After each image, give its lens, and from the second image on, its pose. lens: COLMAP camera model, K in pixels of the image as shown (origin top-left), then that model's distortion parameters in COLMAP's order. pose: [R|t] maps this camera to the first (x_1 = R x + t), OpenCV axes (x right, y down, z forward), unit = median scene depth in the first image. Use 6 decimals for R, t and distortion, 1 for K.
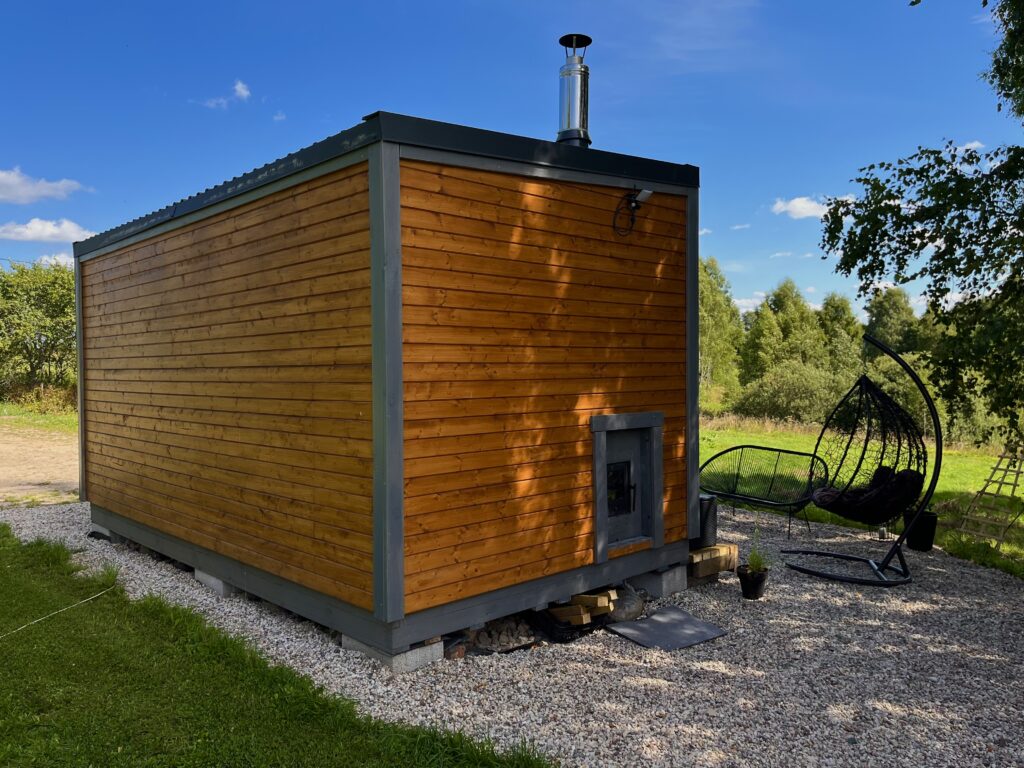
lens RADIAL K [[773.3, 0, 508.5], [0, 773.3, 383.8], [0, 0, 1]] dist [0.066573, -0.099956]
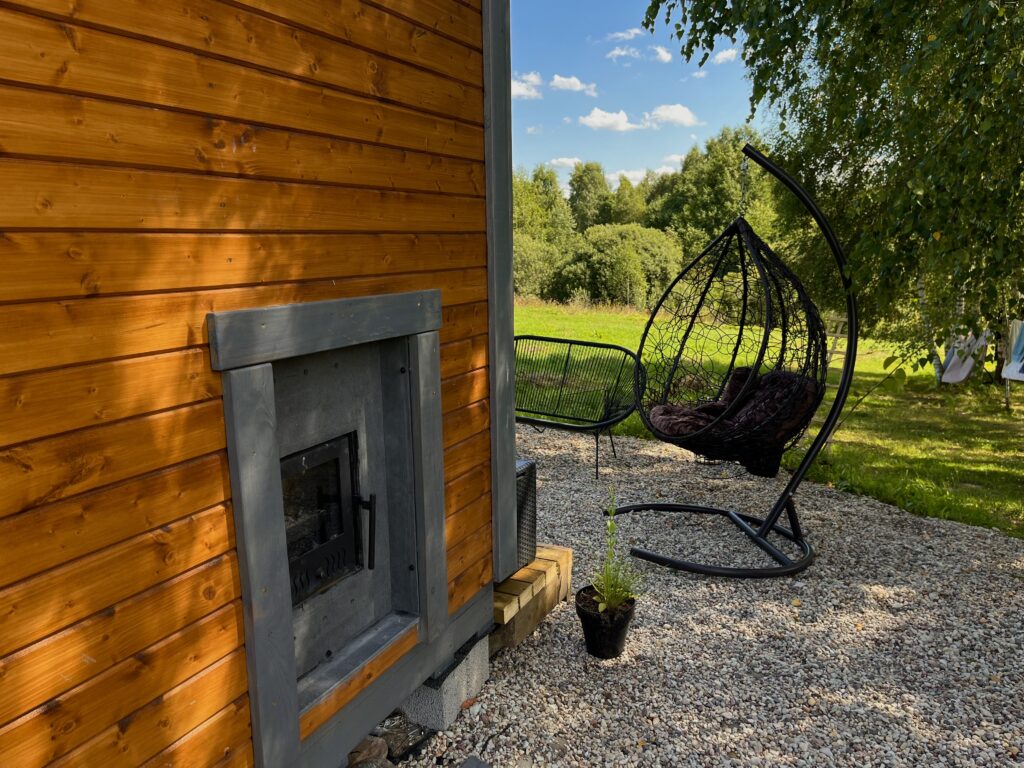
lens RADIAL K [[773.3, 0, 514.1], [0, 773.3, 398.5], [0, 0, 1]] dist [0.066573, -0.099956]
pose [[0.933205, -0.073856, 0.351671, 0.095639], [0.010250, 0.983723, 0.179398, 0.020099], [-0.359197, -0.163811, 0.918773, 0.617679]]
